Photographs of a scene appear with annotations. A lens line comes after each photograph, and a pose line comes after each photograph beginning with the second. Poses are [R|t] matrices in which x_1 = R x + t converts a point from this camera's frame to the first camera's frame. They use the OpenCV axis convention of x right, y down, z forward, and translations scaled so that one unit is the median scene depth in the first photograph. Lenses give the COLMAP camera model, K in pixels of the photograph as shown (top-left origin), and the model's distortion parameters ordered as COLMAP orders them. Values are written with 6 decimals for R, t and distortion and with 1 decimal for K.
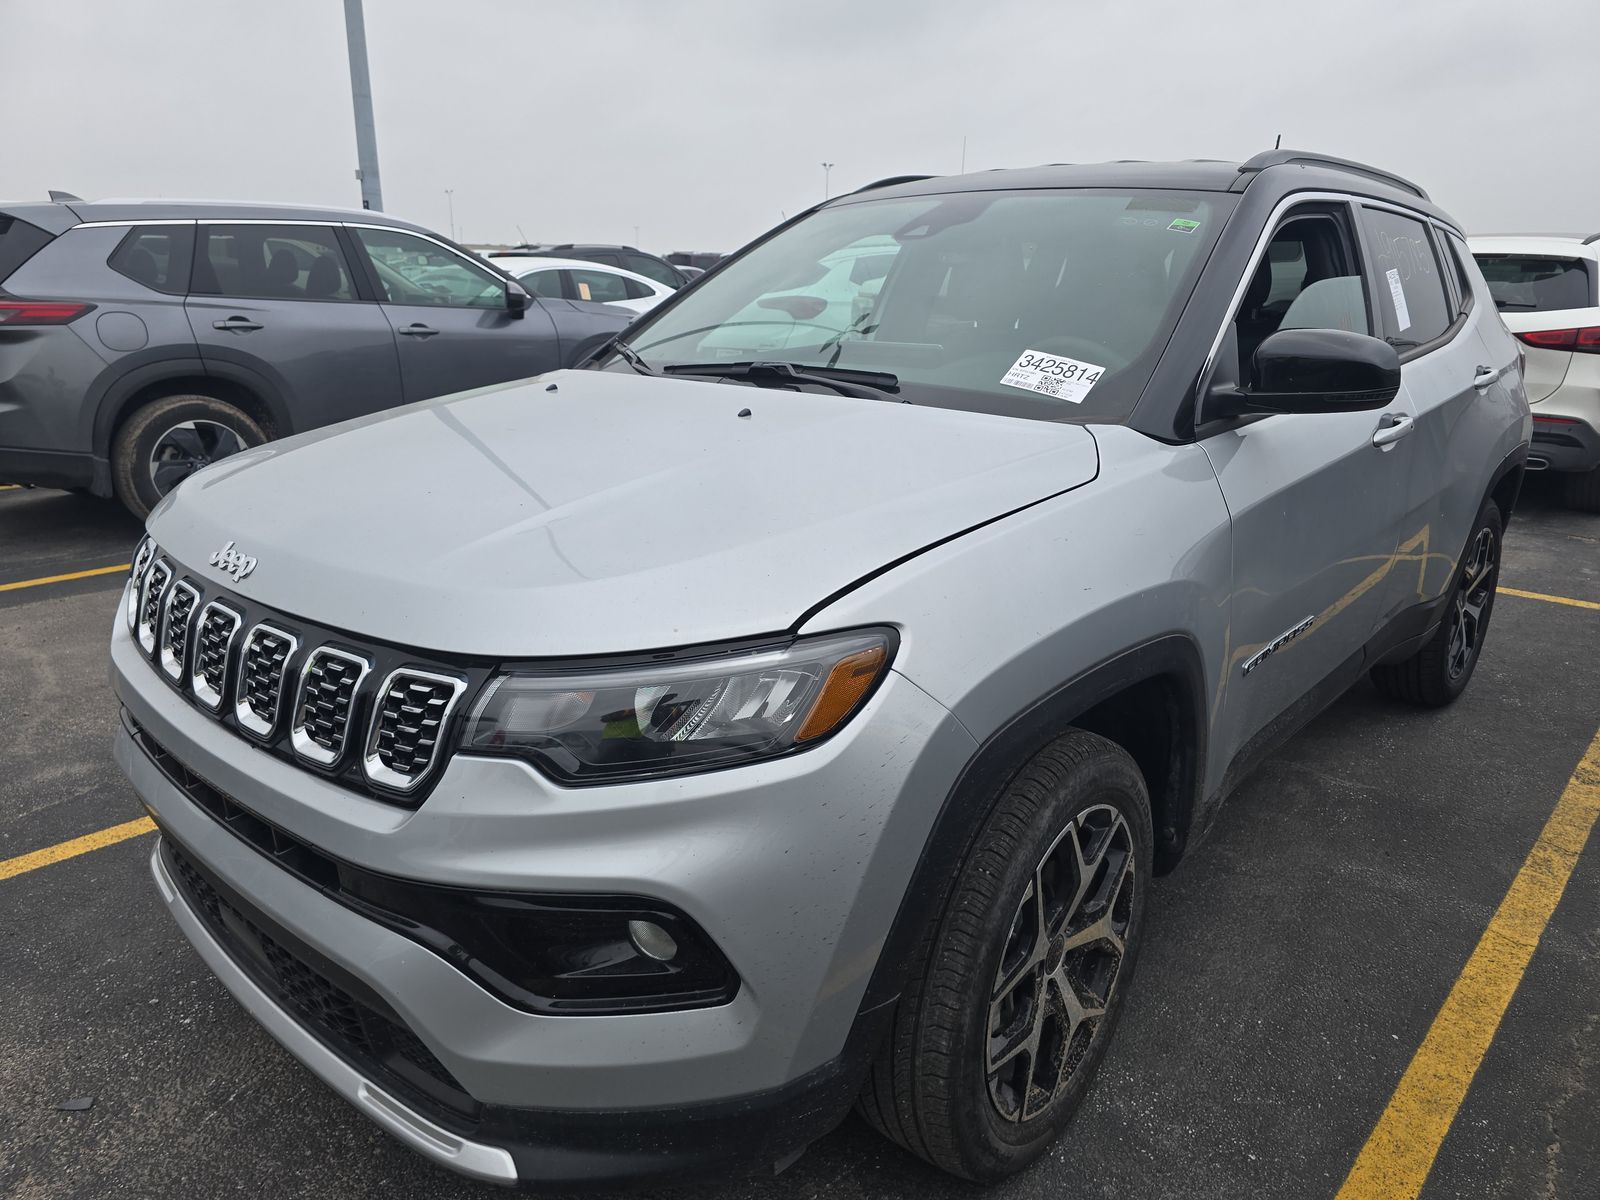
lens RADIAL K [[1087.6, 0, 804.0], [0, 1087.6, 589.7], [0, 0, 1]] dist [0.007941, -0.000305]
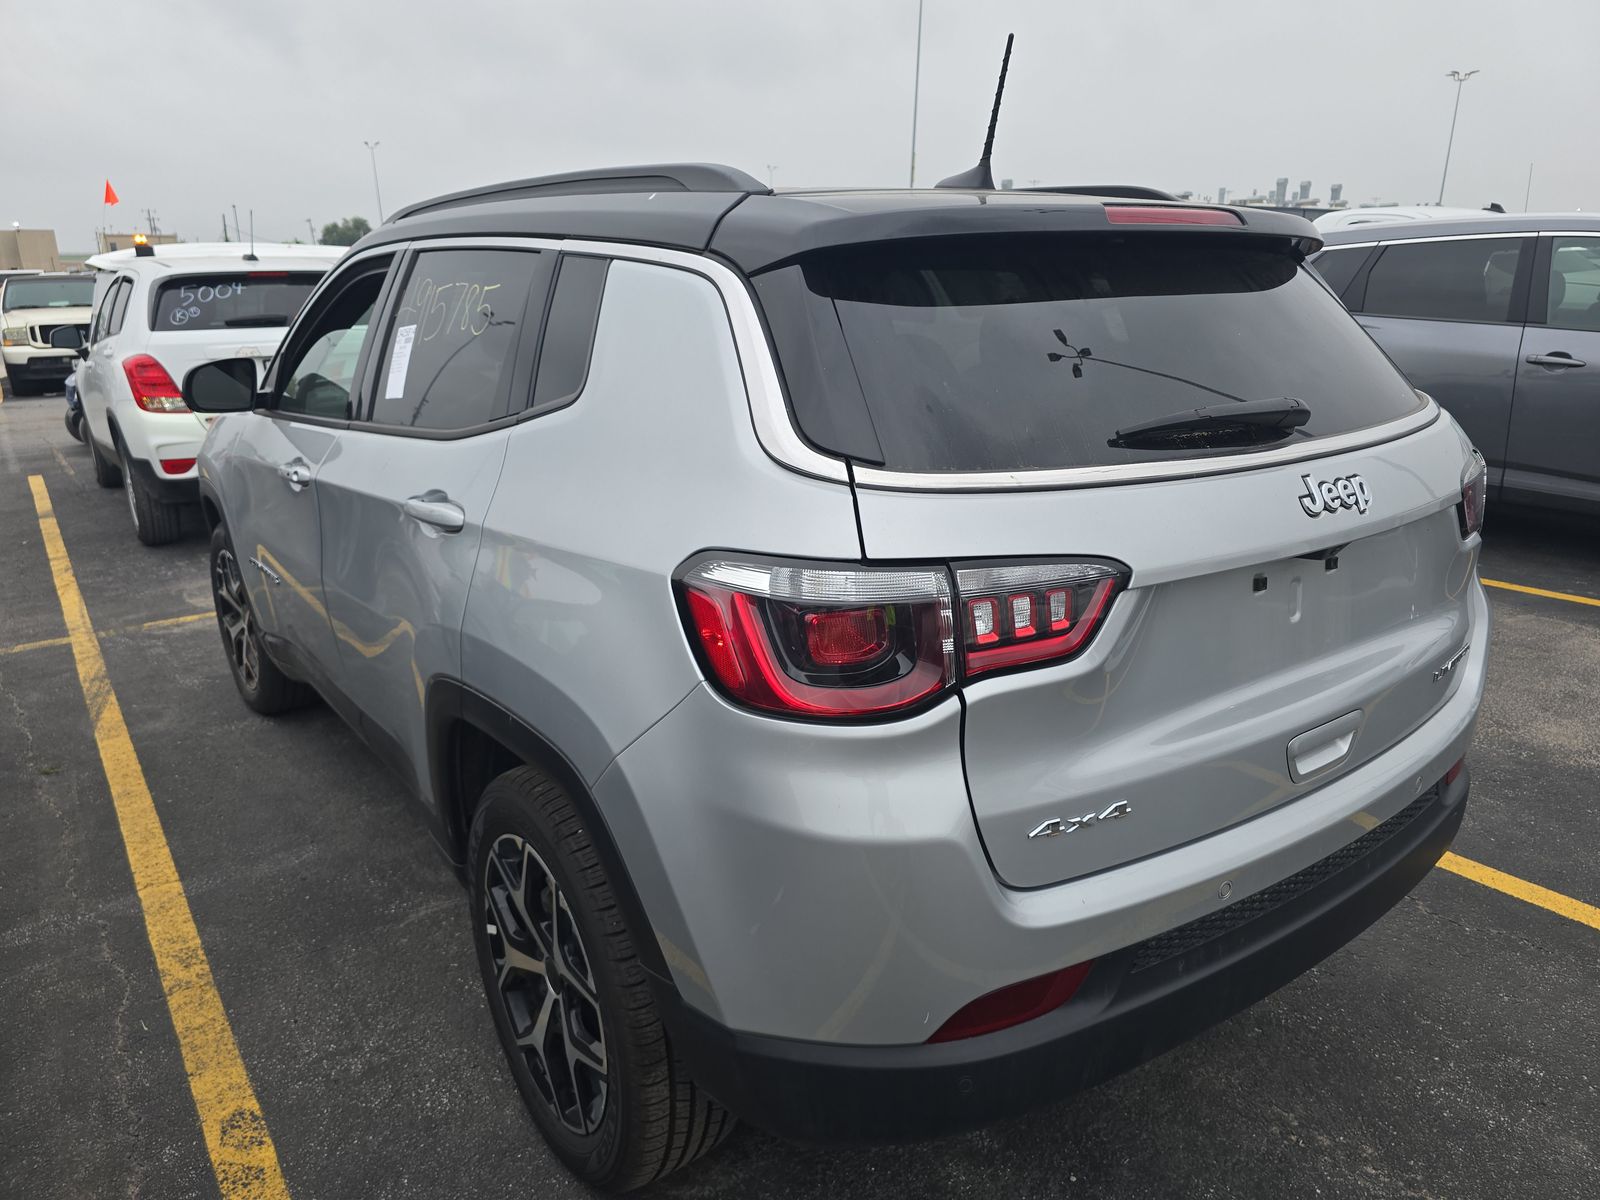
lens RADIAL K [[1087.6, 0, 806.5], [0, 1087.6, 594.1], [0, 0, 1]] dist [0.007941, -0.000305]
pose [[-0.189871, 0.269827, -0.944003, 1.459272], [-0.261903, 0.912734, 0.313567, -0.492601], [0.946233, 0.306774, -0.102633, 1.596152]]
